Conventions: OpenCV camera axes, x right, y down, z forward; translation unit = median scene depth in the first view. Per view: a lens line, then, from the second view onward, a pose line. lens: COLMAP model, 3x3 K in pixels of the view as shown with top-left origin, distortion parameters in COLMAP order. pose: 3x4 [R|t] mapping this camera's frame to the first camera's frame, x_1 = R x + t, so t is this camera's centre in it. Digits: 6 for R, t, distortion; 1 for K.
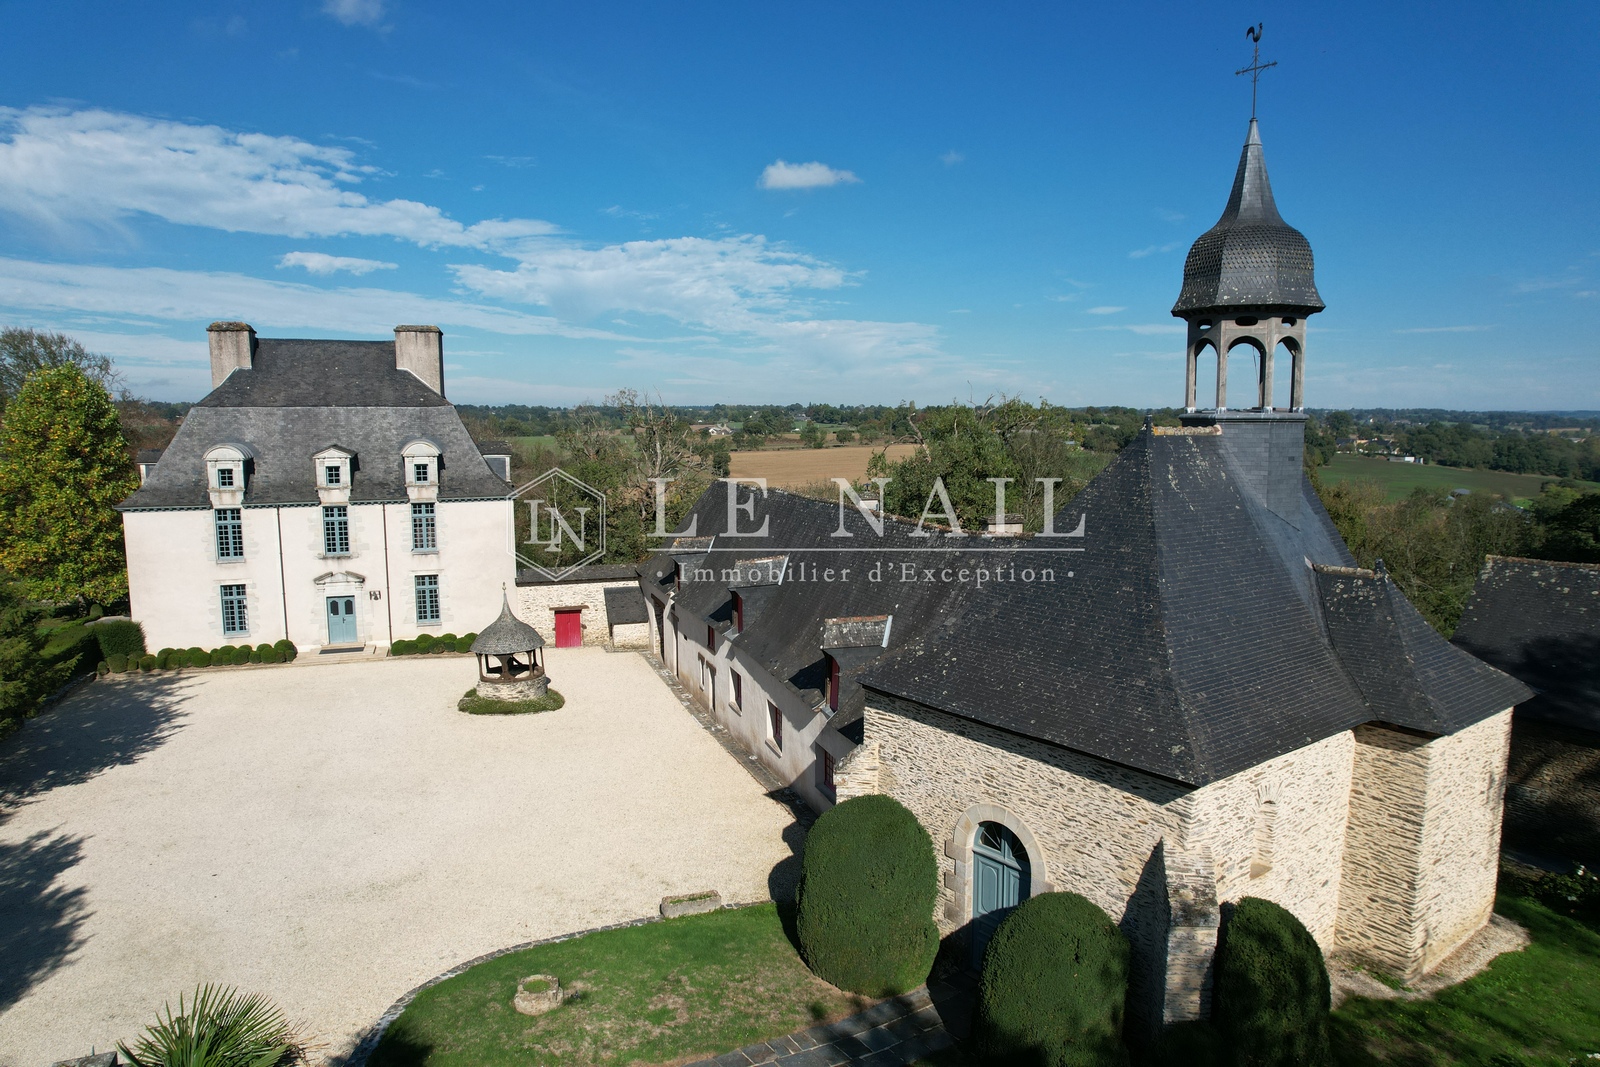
lens RADIAL K [[1050.5, 0, 790.4], [0, 1050.5, 567.6], [0, 0, 1]] dist [-0.072759, 0.076344]
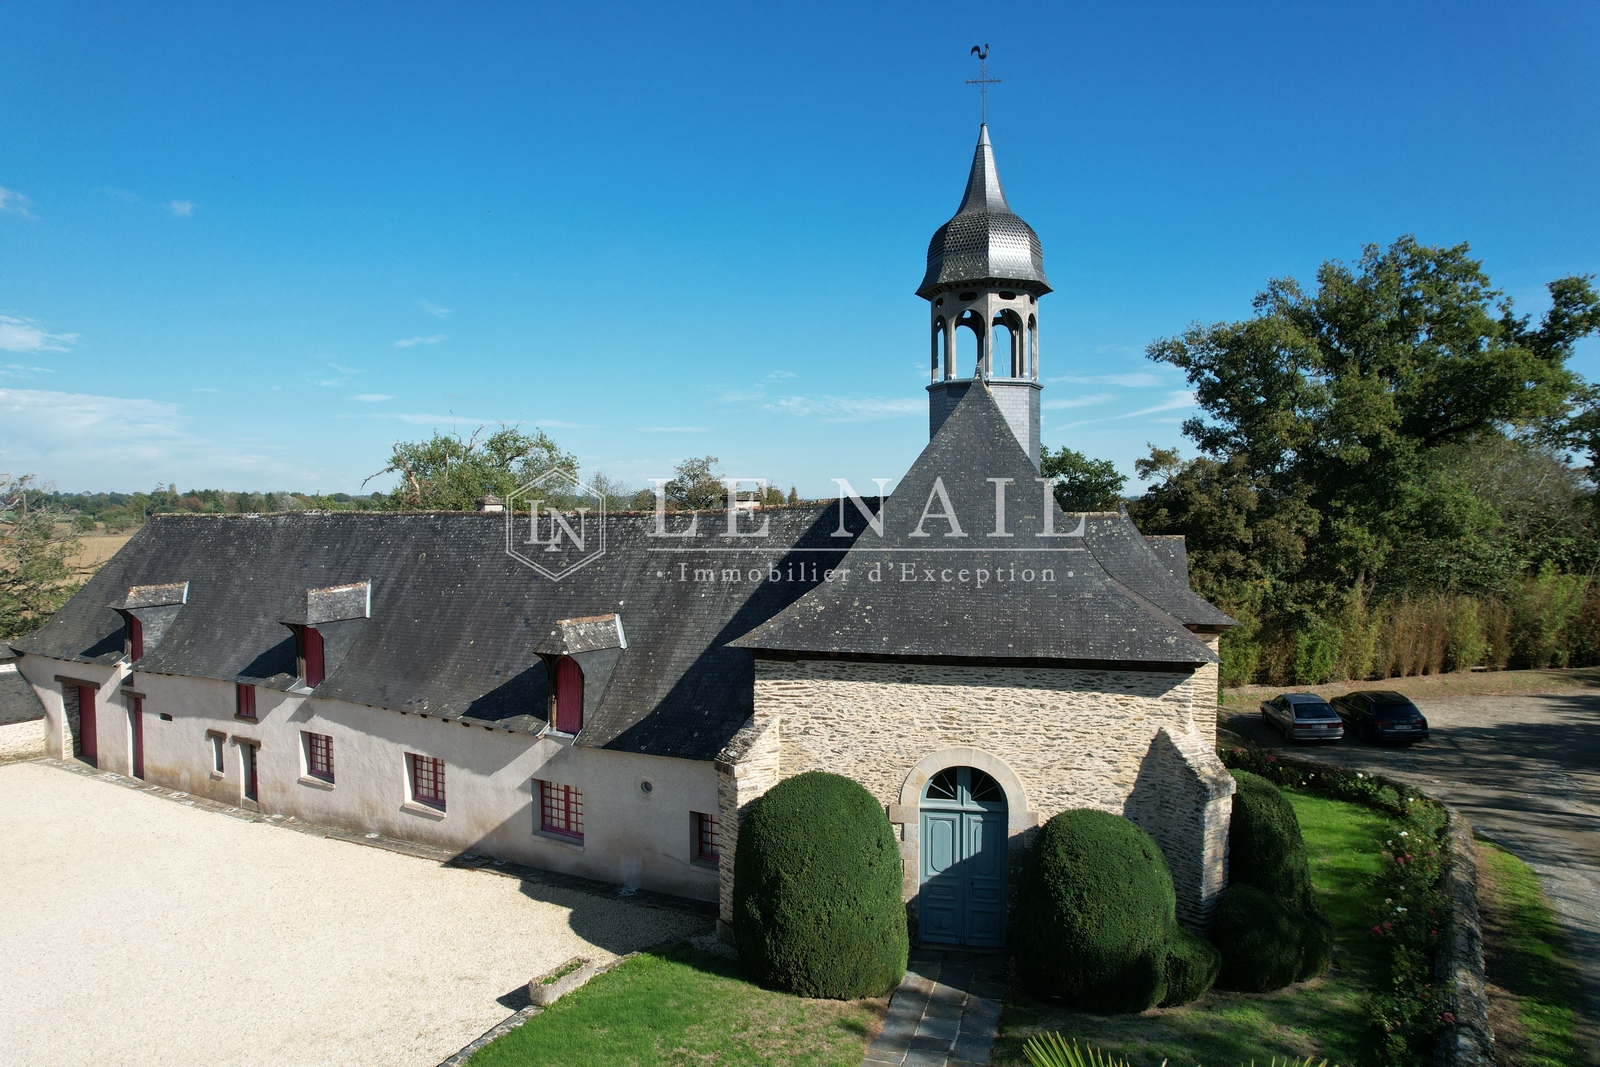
lens RADIAL K [[1050.5, 0, 790.4], [0, 1050.5, 567.6], [0, 0, 1]] dist [-0.072759, 0.076344]
pose [[0.764771, -0.035046, 0.643348, -0.473944], [0.095369, 0.993678, -0.059238, 0.097901], [-0.637204, 0.106659, 0.763279, 0.326917]]
